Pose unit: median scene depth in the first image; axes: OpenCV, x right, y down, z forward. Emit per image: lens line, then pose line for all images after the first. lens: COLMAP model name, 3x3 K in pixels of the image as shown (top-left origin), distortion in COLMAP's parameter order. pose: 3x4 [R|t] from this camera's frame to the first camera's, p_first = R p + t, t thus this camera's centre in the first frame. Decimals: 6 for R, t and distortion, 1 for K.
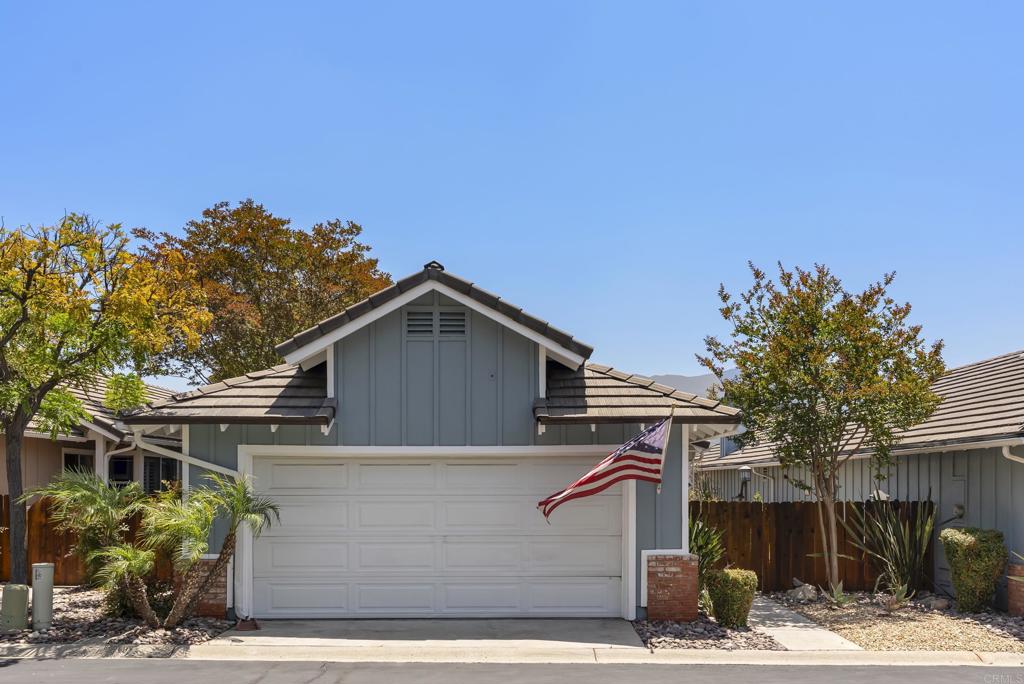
lens RADIAL K [[1034.9, 0, 512.0], [0, 1034.9, 342.0], [0, 0, 1]] dist [0.000492, -0.007152]
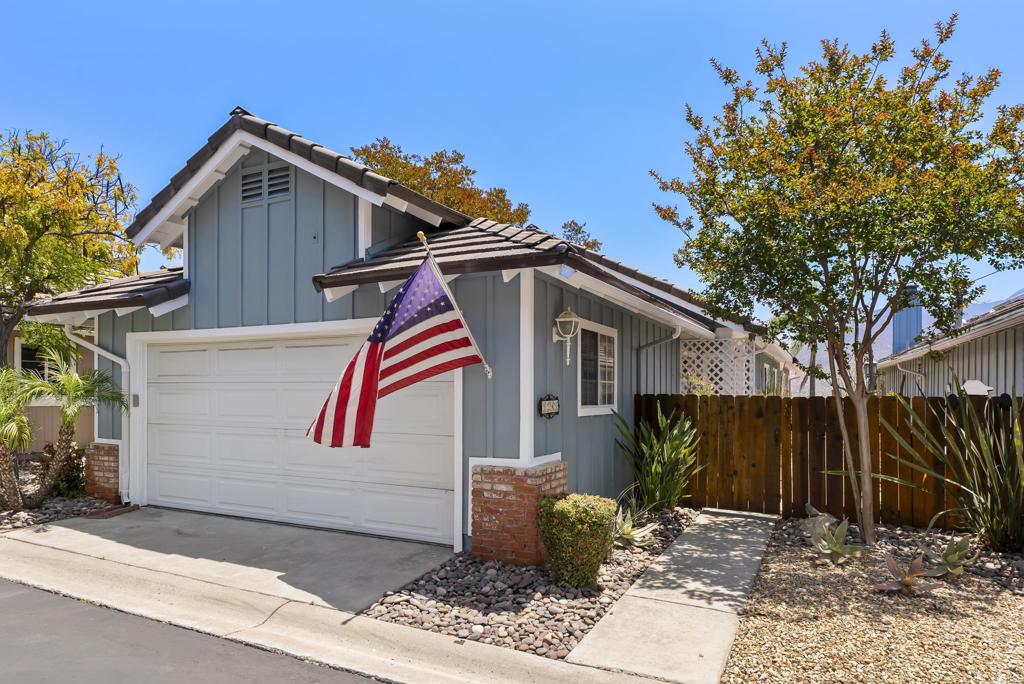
lens RADIAL K [[642.8, 0, 512.0], [0, 642.8, 342.0], [0, 0, 1]] dist [-0.000539, 0.002293]
pose [[0.883310, -0.031336, -0.467741, 0.358860], [0.059174, 0.997236, 0.044939, 0.102444], [0.465040, -0.067374, 0.882723, 0.621541]]
